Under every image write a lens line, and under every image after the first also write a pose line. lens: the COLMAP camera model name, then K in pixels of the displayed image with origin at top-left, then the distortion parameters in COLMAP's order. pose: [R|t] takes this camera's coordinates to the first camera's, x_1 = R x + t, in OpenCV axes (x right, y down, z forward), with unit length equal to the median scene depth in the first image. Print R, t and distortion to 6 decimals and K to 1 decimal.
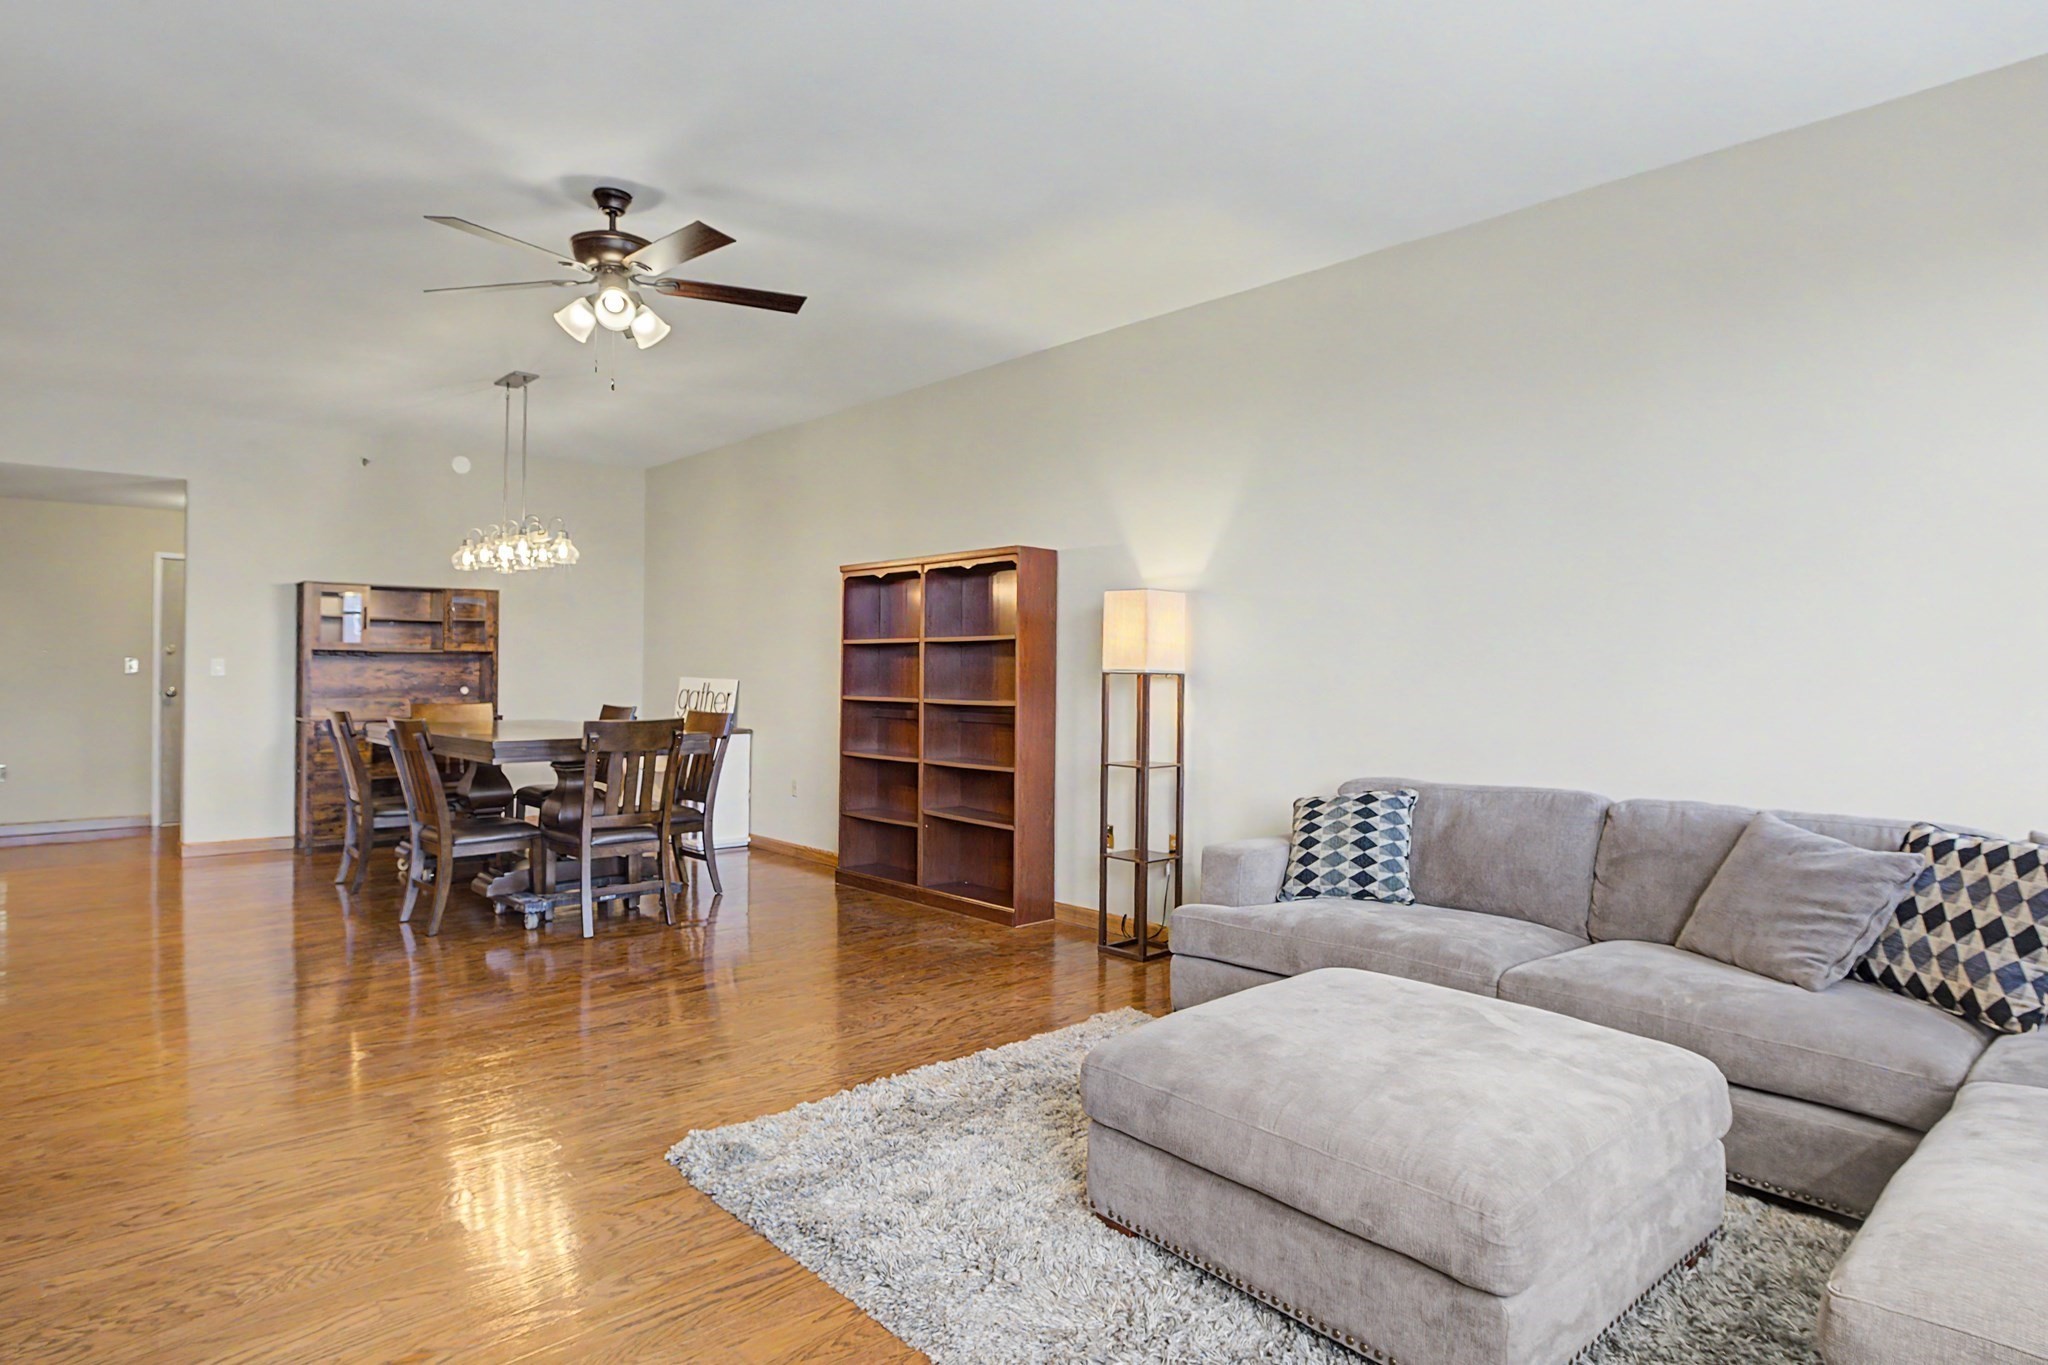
lens RADIAL K [[1128.2, 0, 1025.0], [0, 1128.2, 661.3], [0, 0, 1]] dist [-0.000625, 0.001276]
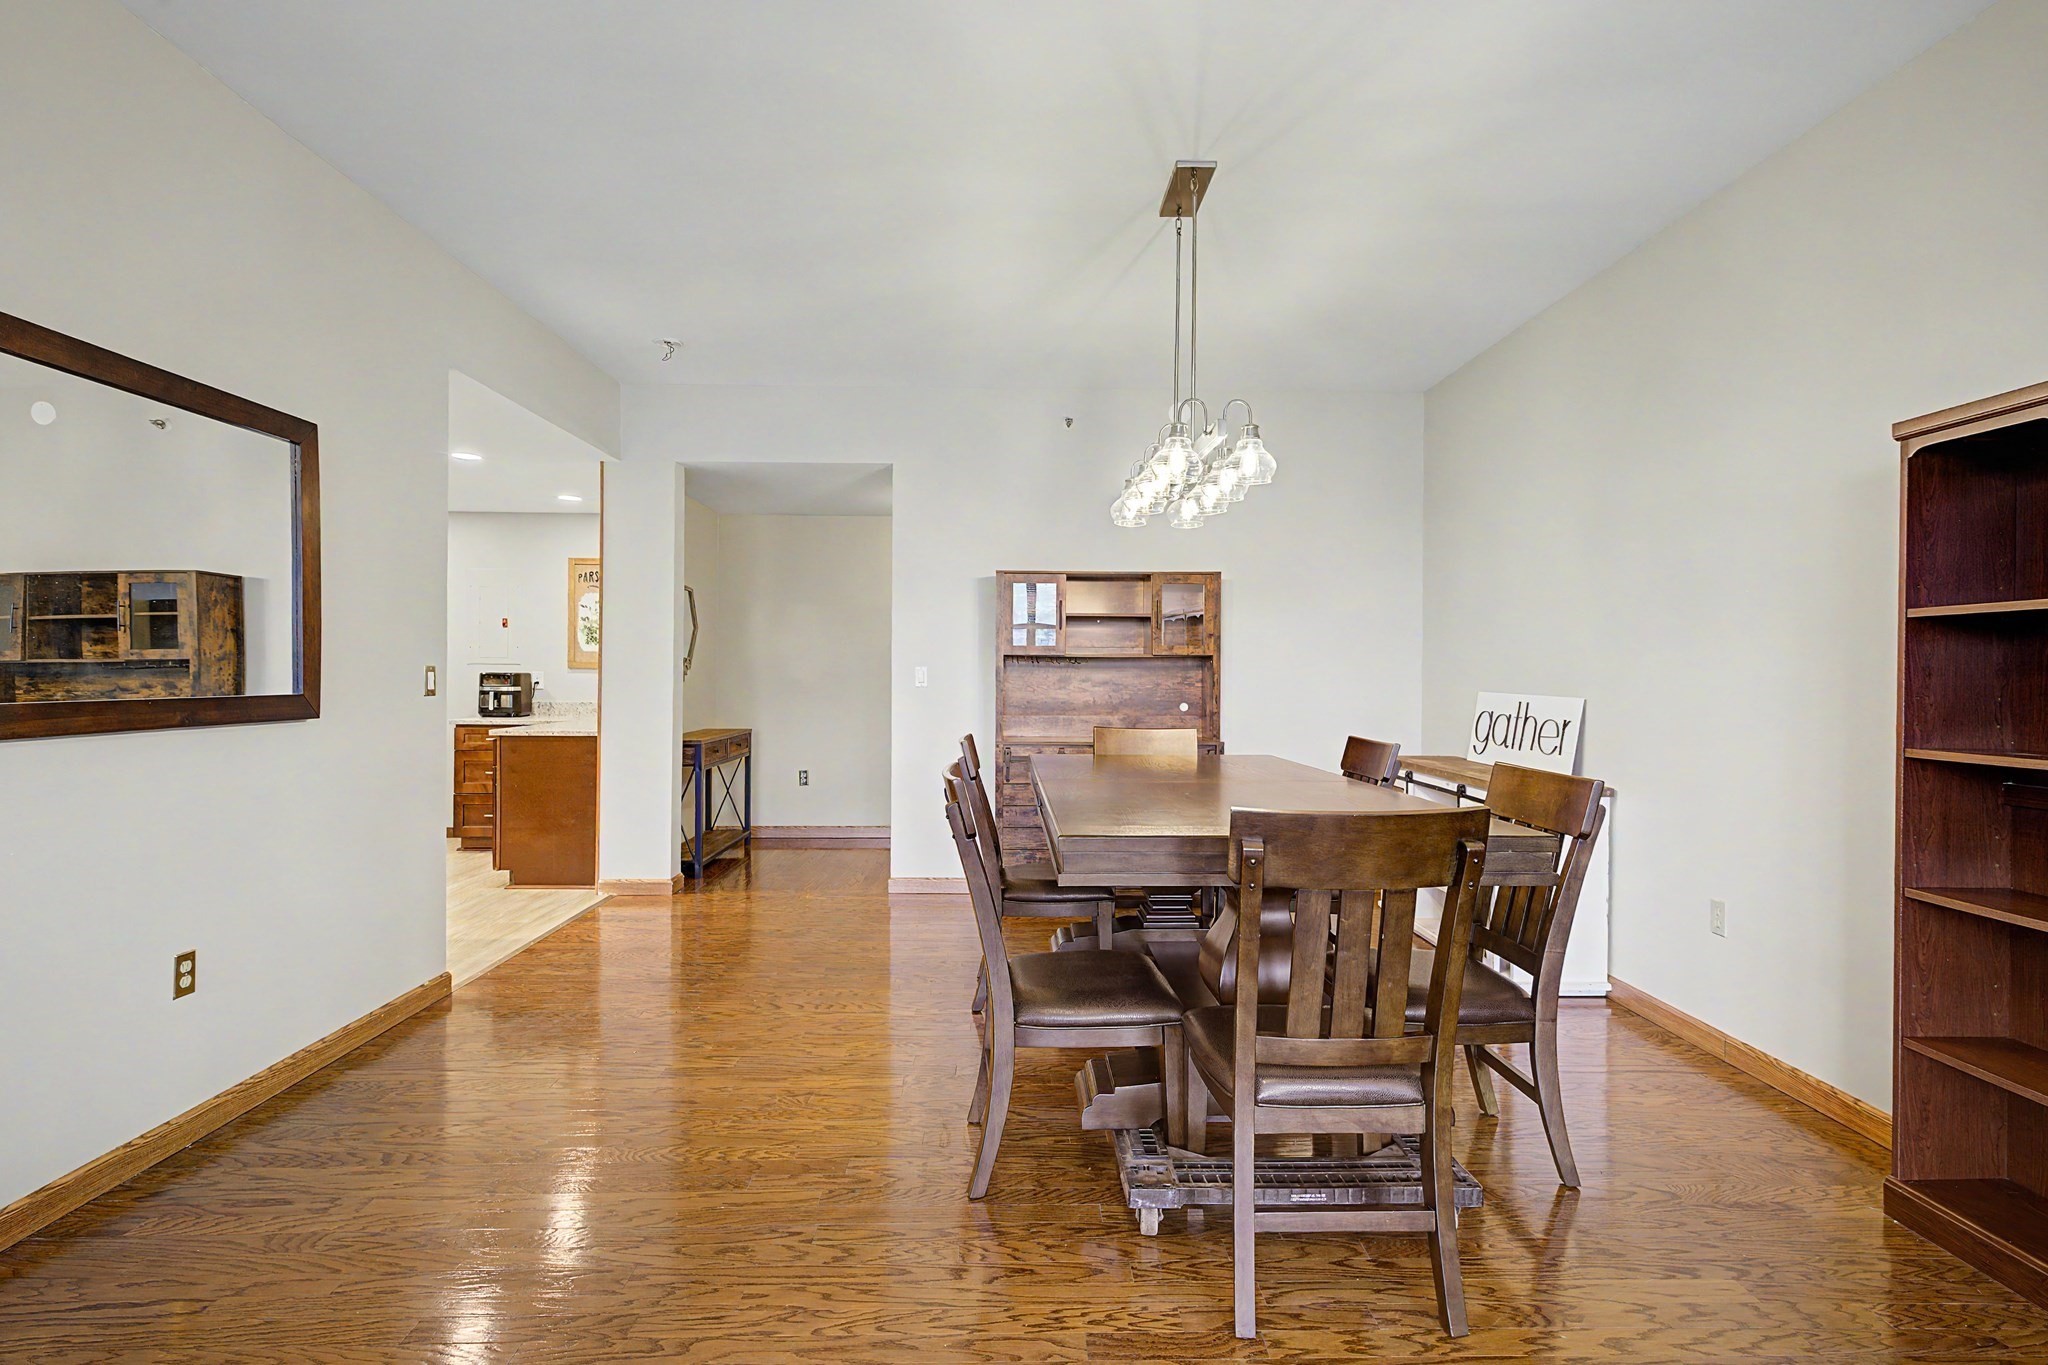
lens RADIAL K [[997.4, 0, 1036.2], [0, 997.4, 677.2], [0, 0, 1]] dist [0.001177, 0.000283]
pose [[0.756083, -0.000991, -0.654475, -0.144401], [0.006311, 0.999963, 0.005776, 0.001343], [0.654445, -0.008497, 0.756062, 0.473634]]
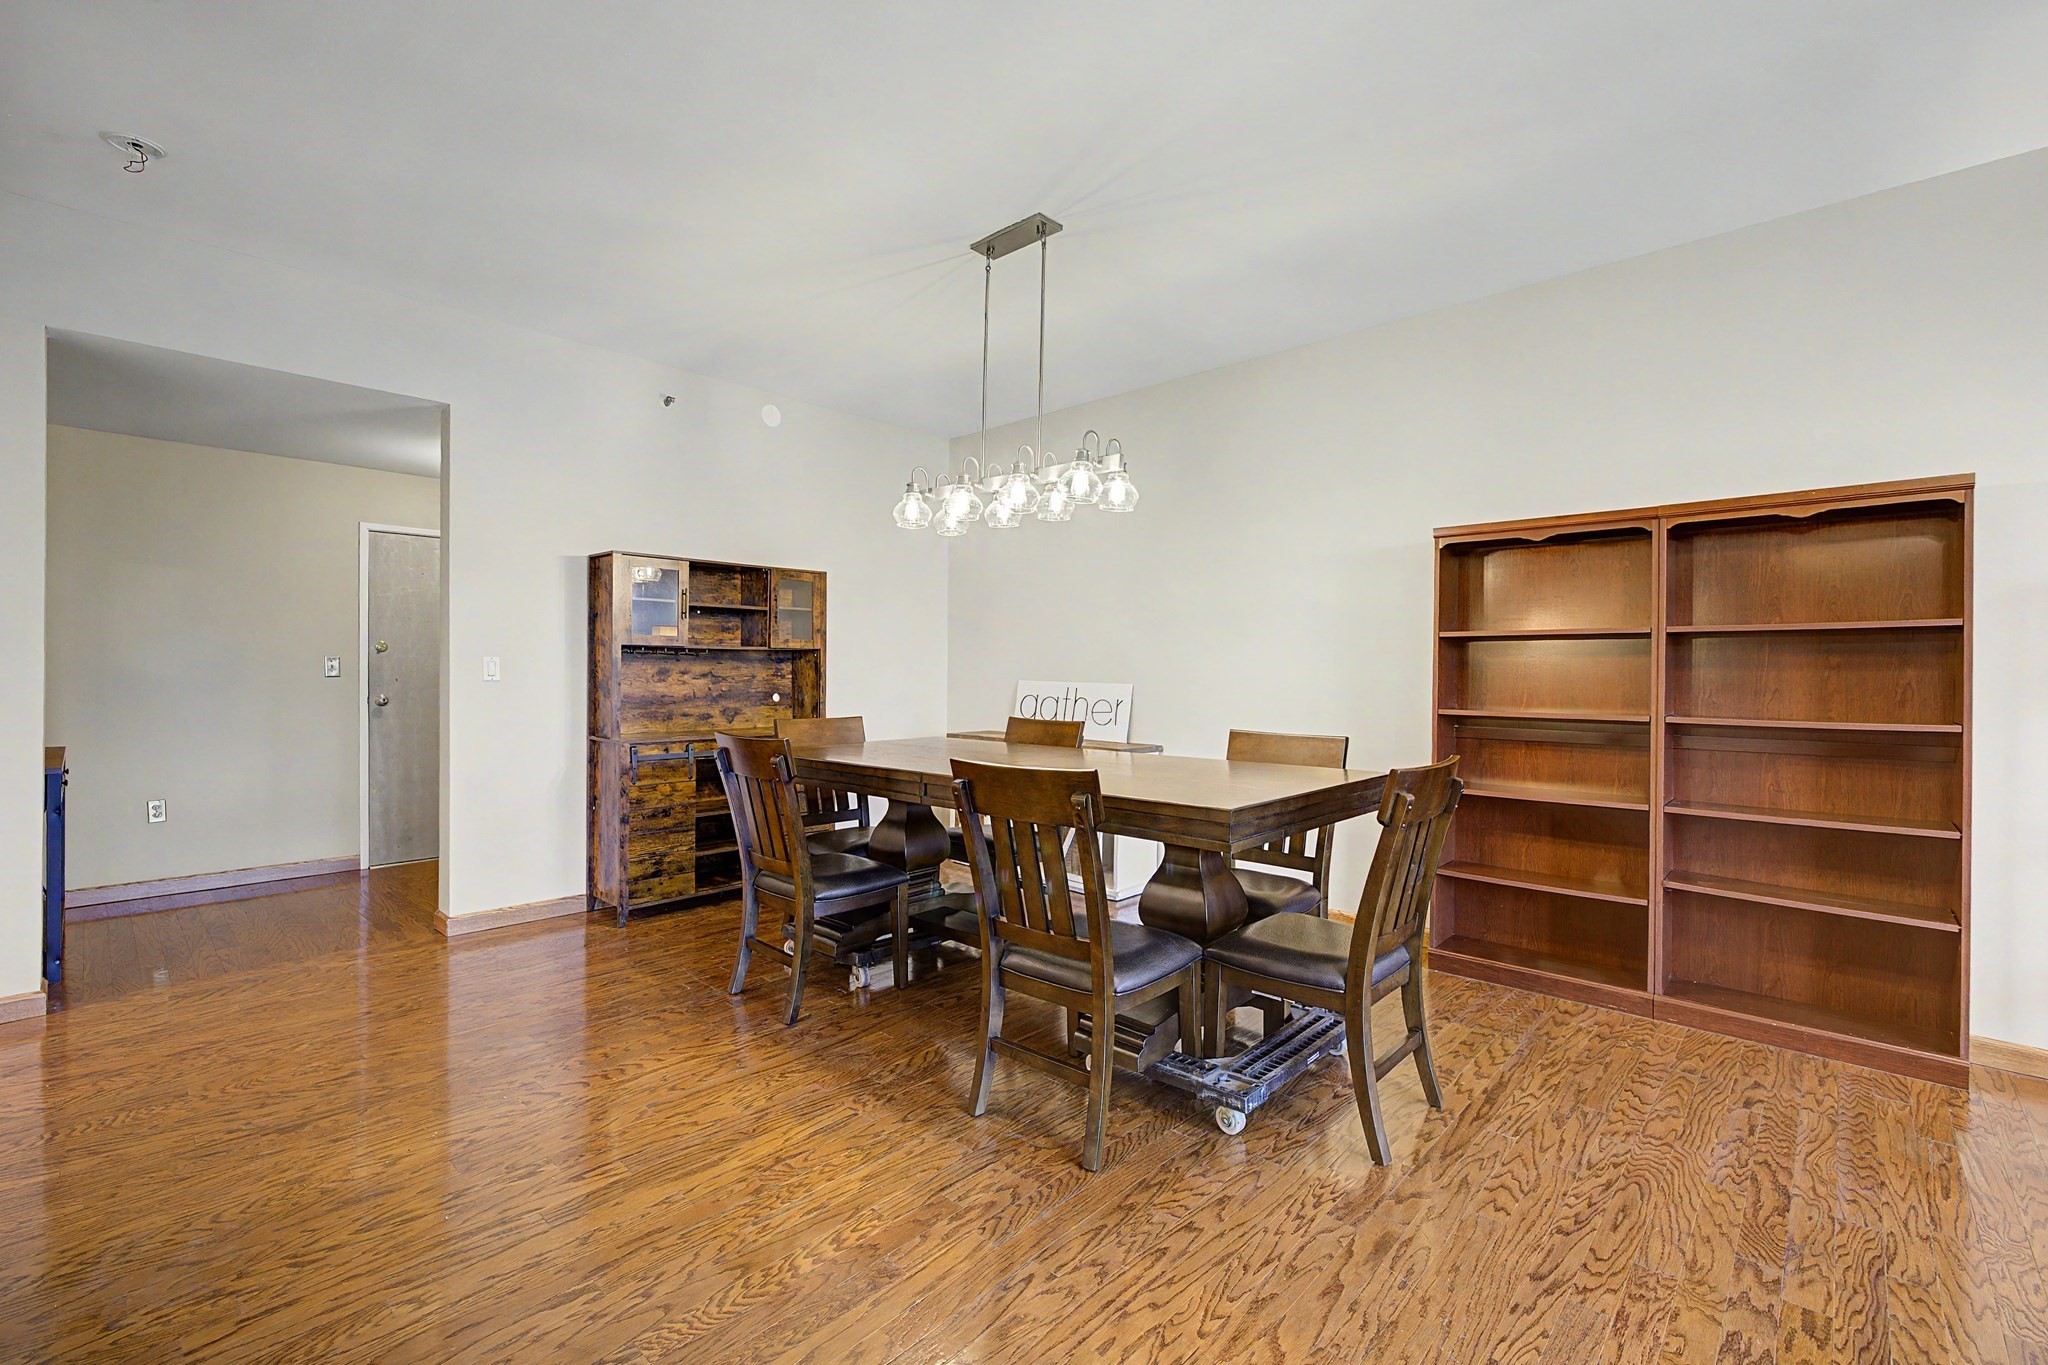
lens RADIAL K [[868.7, 0, 1029.7], [0, 868.7, 674.0], [0, 0, 1]] dist [0.001330, 0.000852]
pose [[0.996745, -0.000281, 0.080616, -0.413759], [-0.000790, 0.999912, 0.013257, 0.000910], [-0.080613, -0.013278, 0.996657, 0.416273]]
